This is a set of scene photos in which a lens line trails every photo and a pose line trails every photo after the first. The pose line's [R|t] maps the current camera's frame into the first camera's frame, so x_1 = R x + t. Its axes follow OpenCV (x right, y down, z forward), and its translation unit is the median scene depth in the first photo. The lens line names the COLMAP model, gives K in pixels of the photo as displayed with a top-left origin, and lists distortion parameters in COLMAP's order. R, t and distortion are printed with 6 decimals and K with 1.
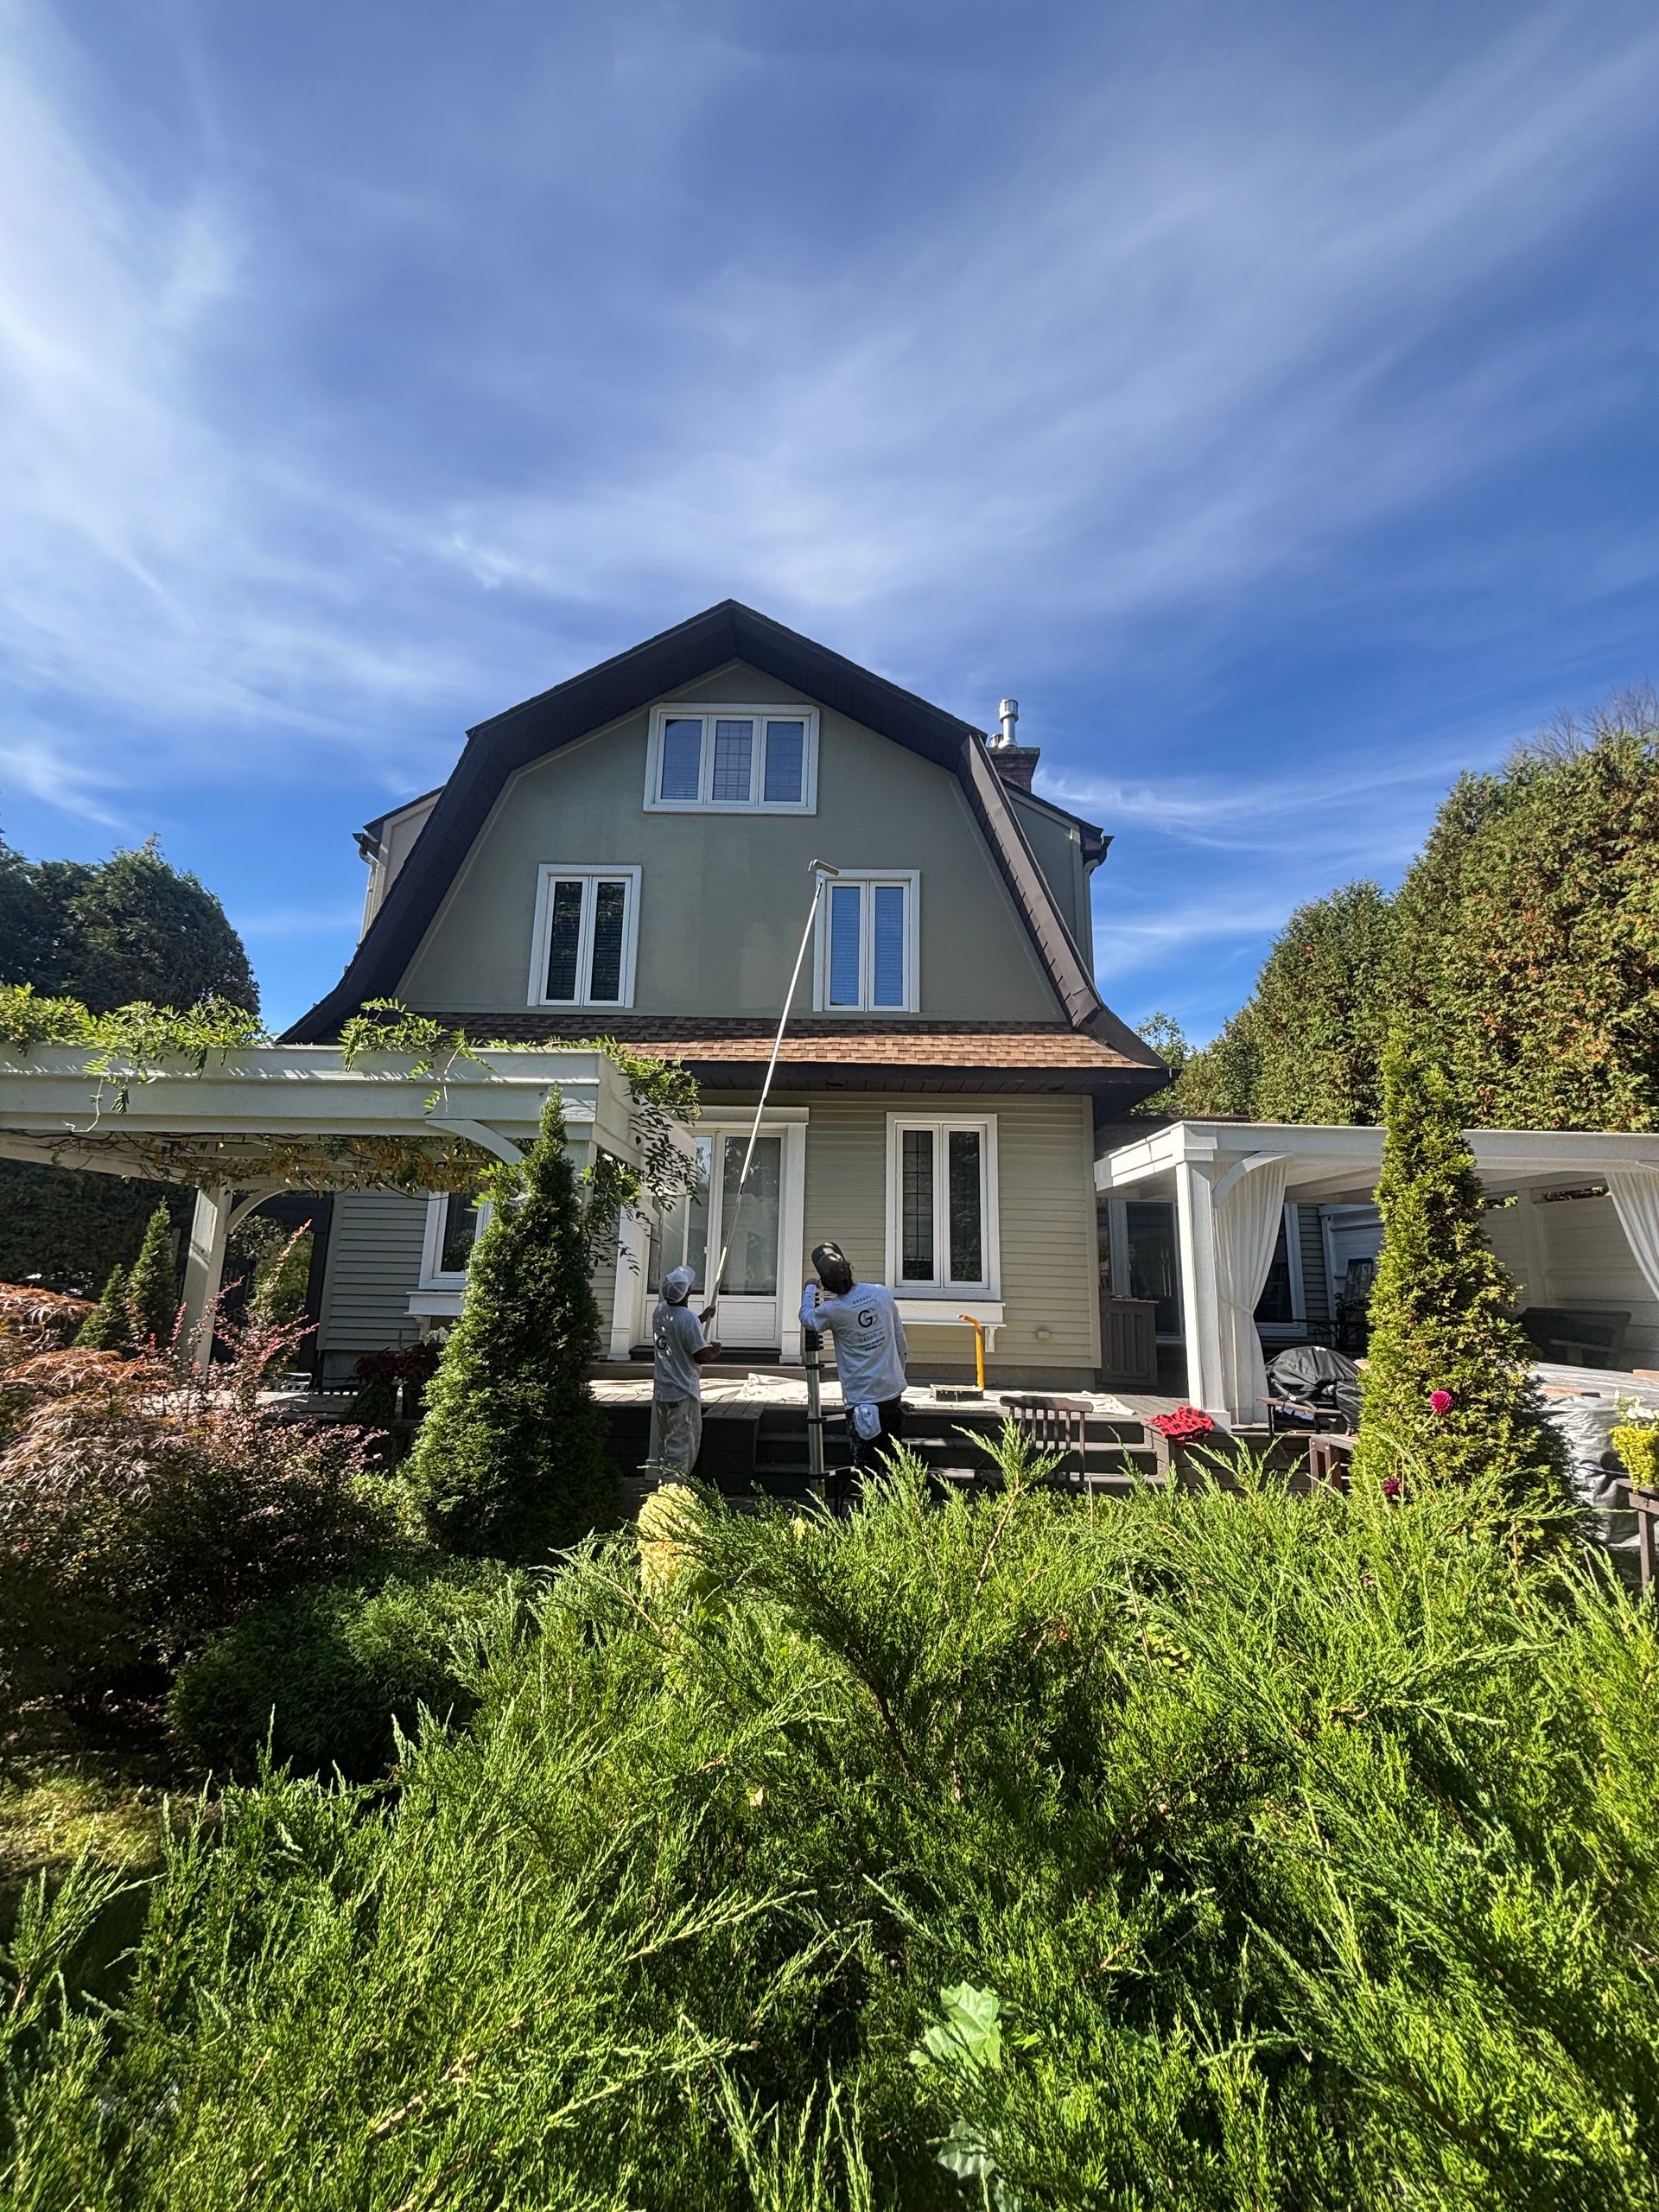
lens RADIAL K [[874.2, 0, 820.4], [0, 874.2, 1109.3], [0, 0, 1]] dist [0.002327, 0.000000]
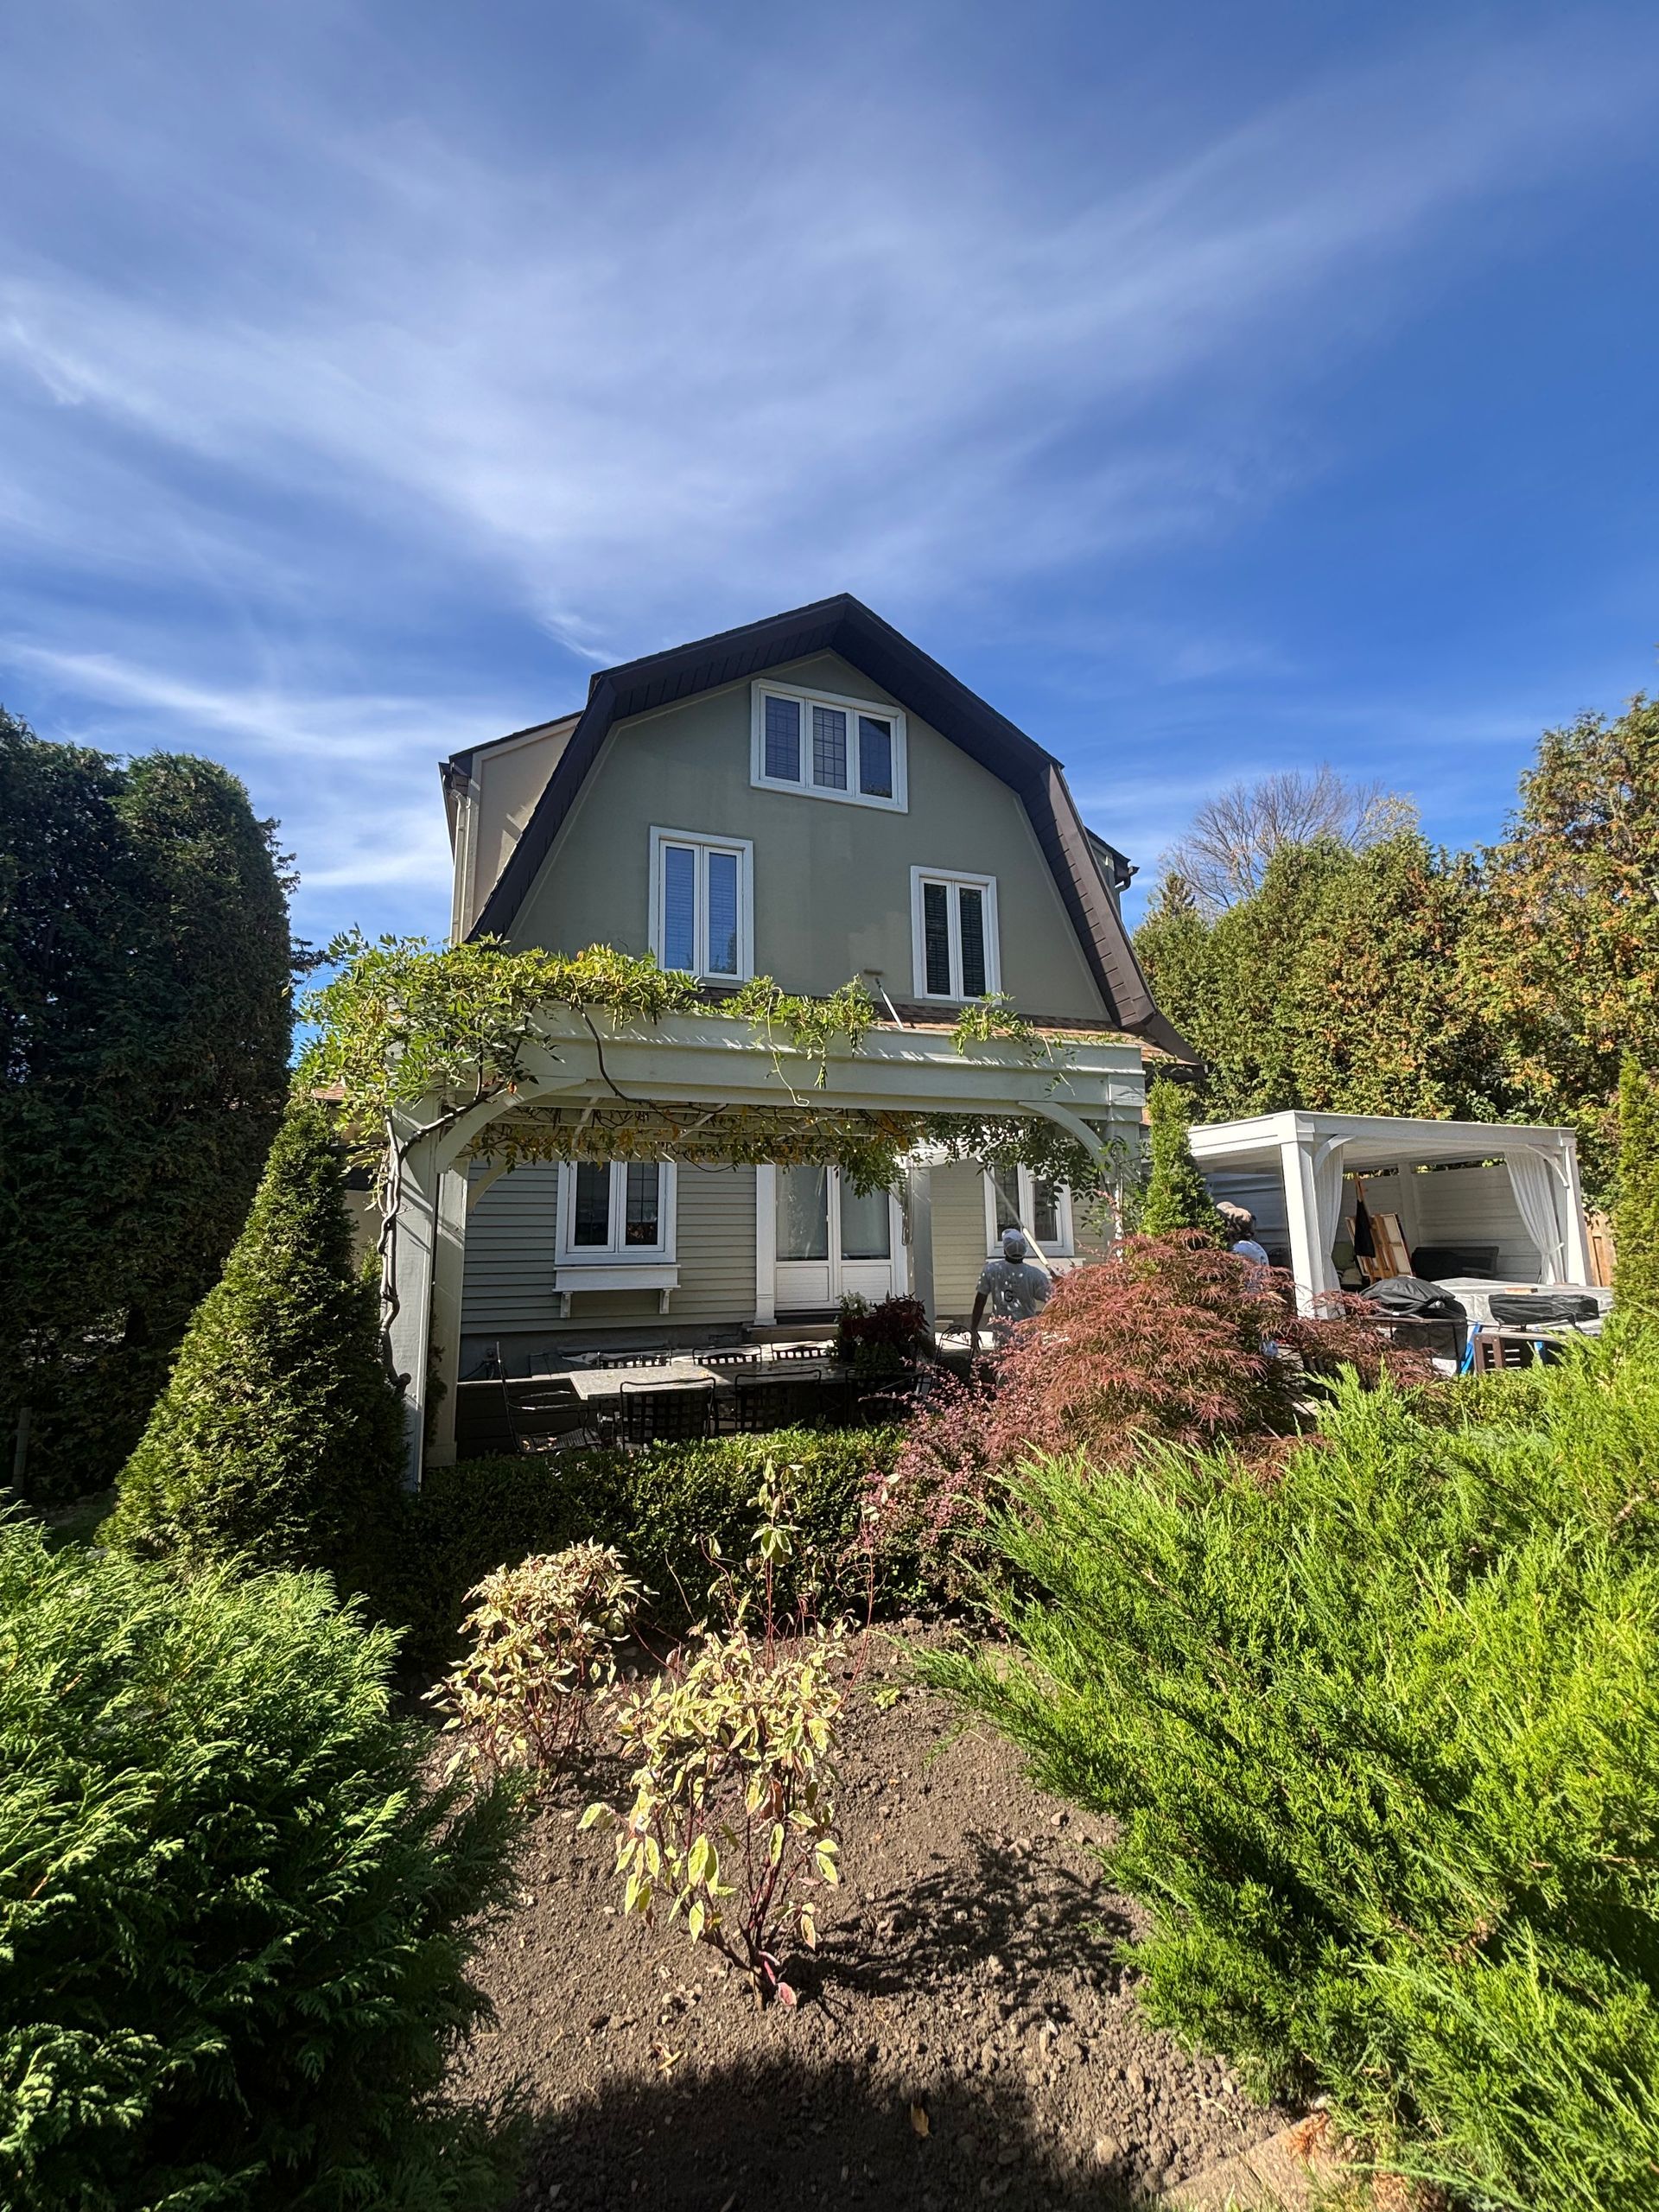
lens RADIAL K [[865.9, 0, 803.6], [0, 865.9, 1109.9], [0, 0, 1]] dist [0.002139, 0.000042]
pose [[0.942128, 0.023847, 0.334404, -0.574745], [-0.035972, 0.998899, 0.030111, -0.000761], [-0.333317, -0.040397, 0.941949, 0.030675]]
